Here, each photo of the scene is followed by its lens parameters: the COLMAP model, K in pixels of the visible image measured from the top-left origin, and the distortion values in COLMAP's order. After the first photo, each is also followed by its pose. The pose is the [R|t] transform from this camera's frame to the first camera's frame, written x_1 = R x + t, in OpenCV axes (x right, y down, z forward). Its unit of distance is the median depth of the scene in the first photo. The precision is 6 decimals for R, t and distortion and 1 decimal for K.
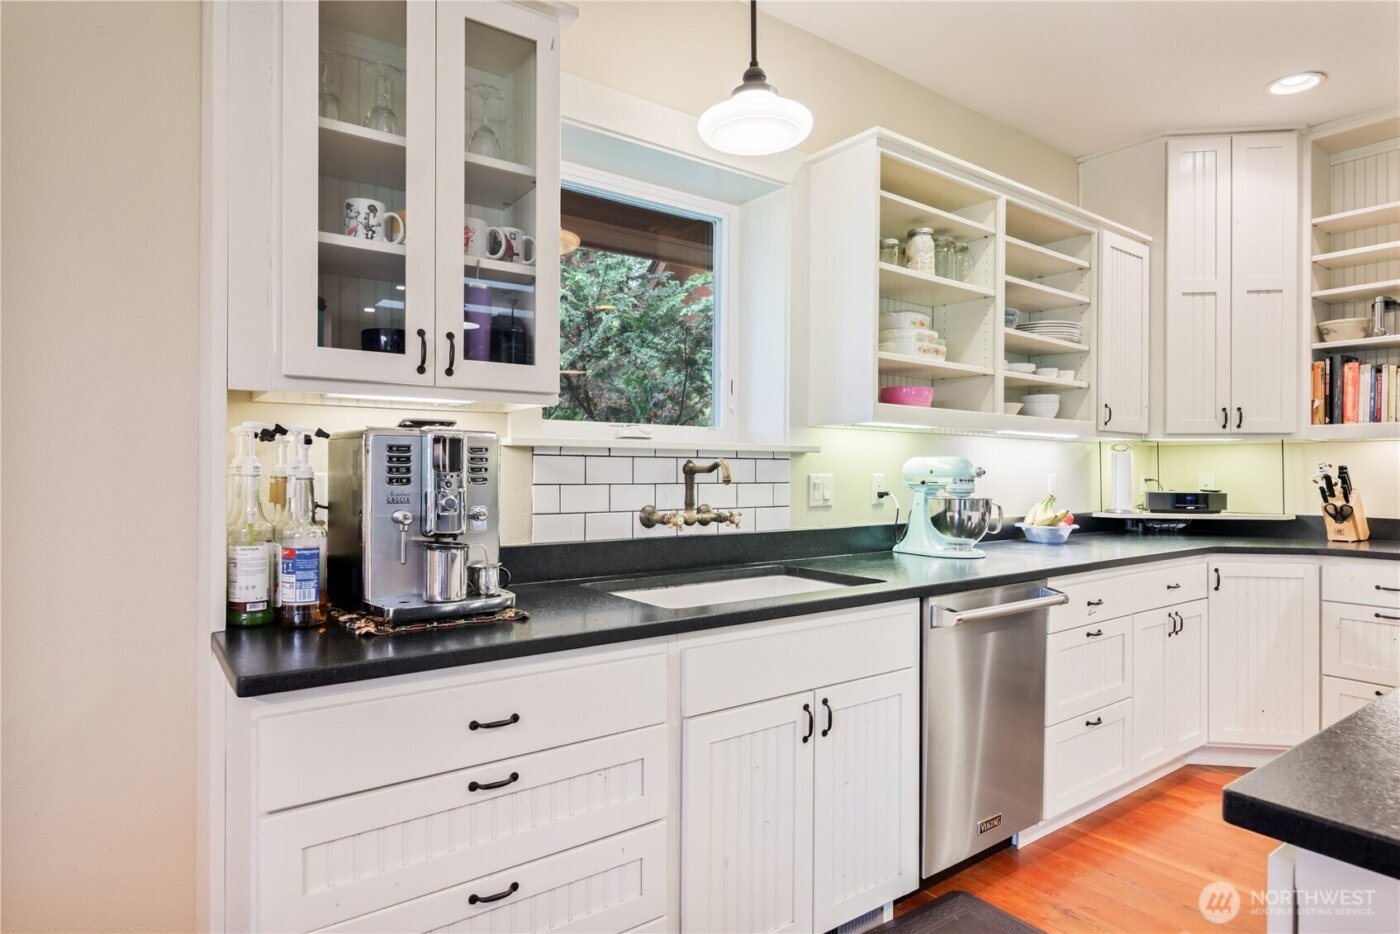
lens RADIAL K [[810.5, 0, 700.0], [0, 810.5, 467.0], [0, 0, 1]] dist [-0.004212, -0.000897]
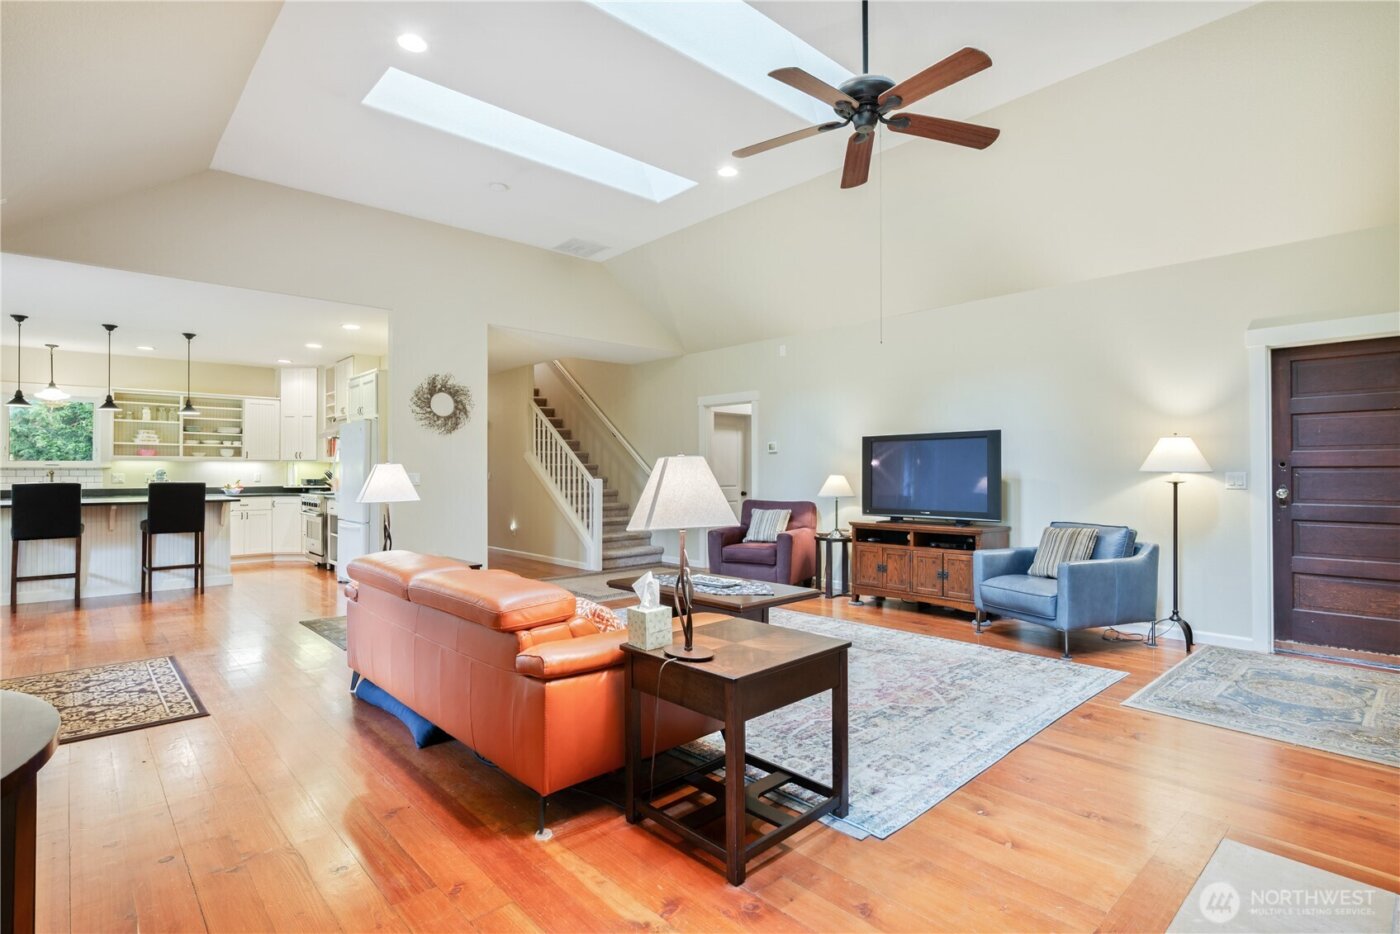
lens RADIAL K [[686.3, 0, 700.0], [0, 686.3, 467.0], [0, 0, 1]] dist [-0.000597, -0.000297]
pose [[0.996123, -0.007532, 0.087647, 2.767801], [0.007808, 0.999966, -0.002810, 0.007852], [-0.087623, 0.003484, 0.996148, -2.586262]]
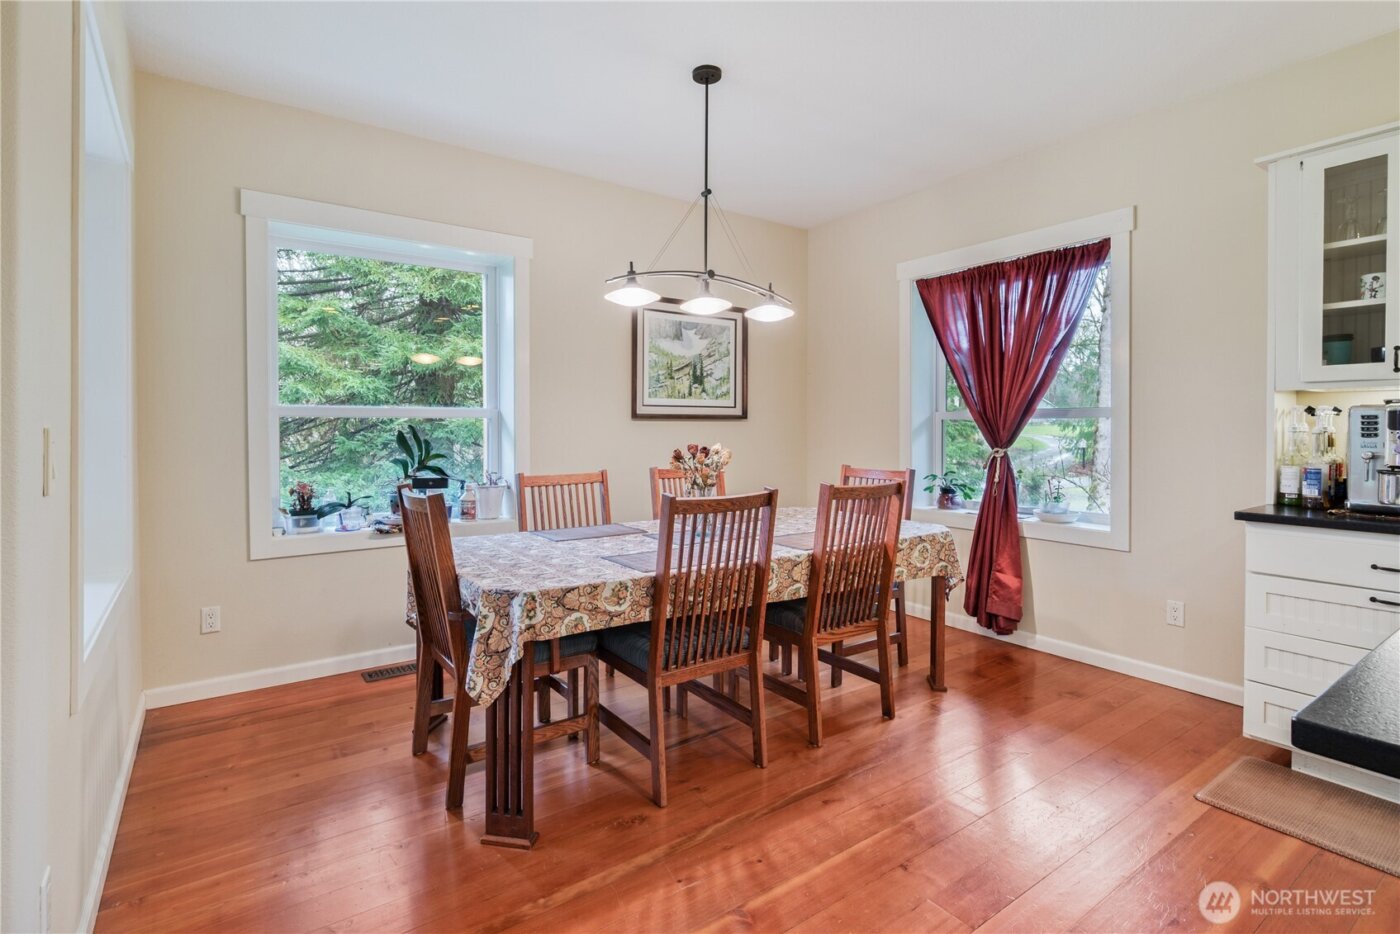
lens RADIAL K [[671.4, 0, 677.2], [0, 671.4, 435.2], [0, 0, 1]] dist [-0.000167, -0.000438]
pose [[-0.049504, 0.007804, -0.998743, 0.732352], [0.001198, 0.999969, 0.007754, 0.002499], [0.998773, -0.000812, -0.049512, -0.279273]]
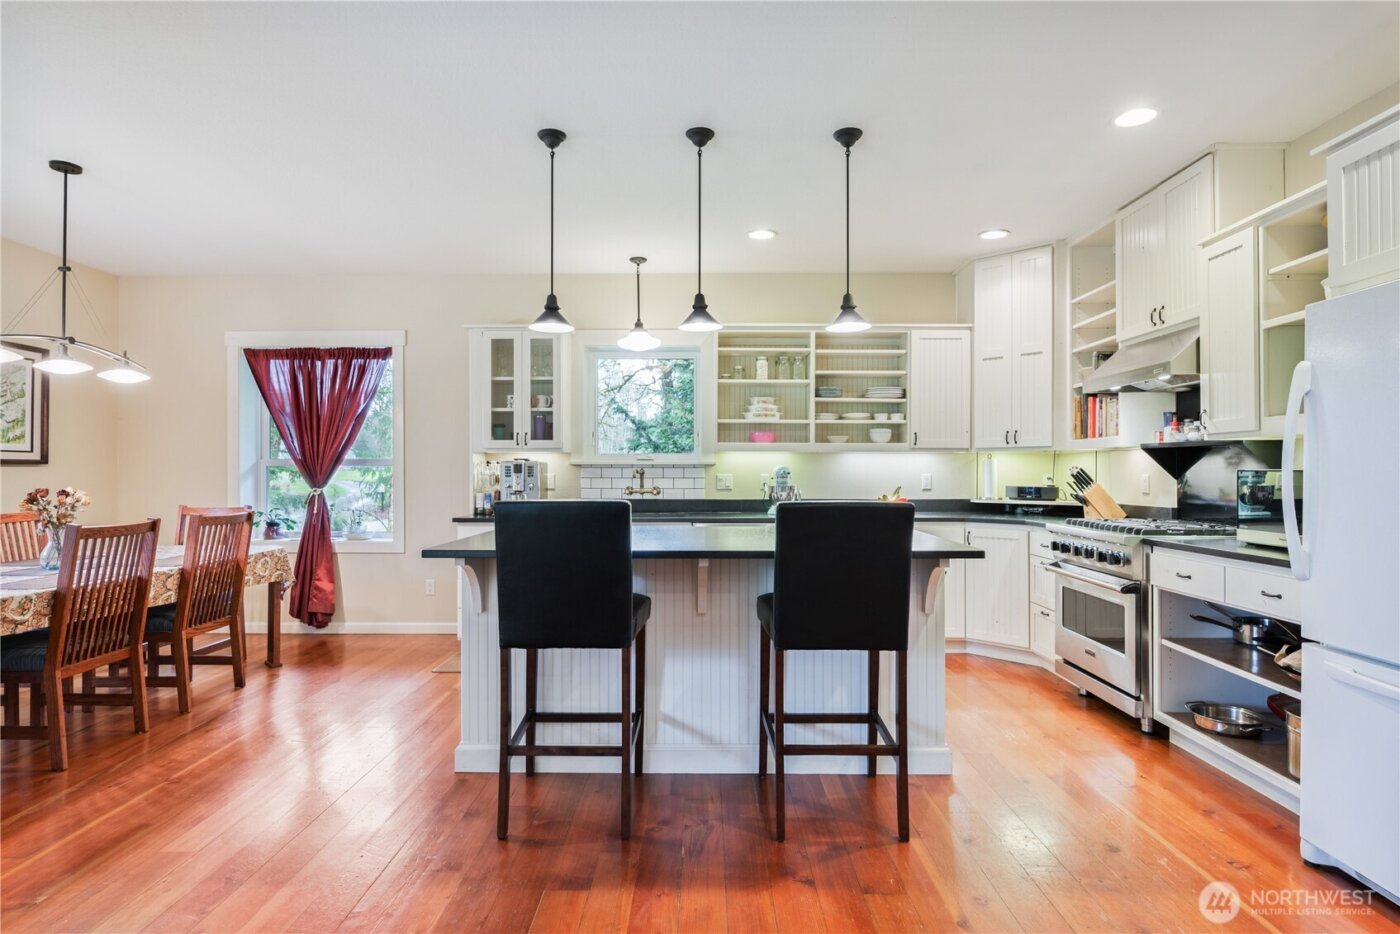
lens RADIAL K [[728.8, 0, 700.0], [0, 728.8, 467.0], [0, 0, 1]] dist [0.001394, 0.000269]
pose [[0.786244, -0.009469, -0.617843, 1.430908], [0.005779, 0.999952, -0.007971, 0.004951], [0.617889, 0.002697, 0.786261, -0.634342]]
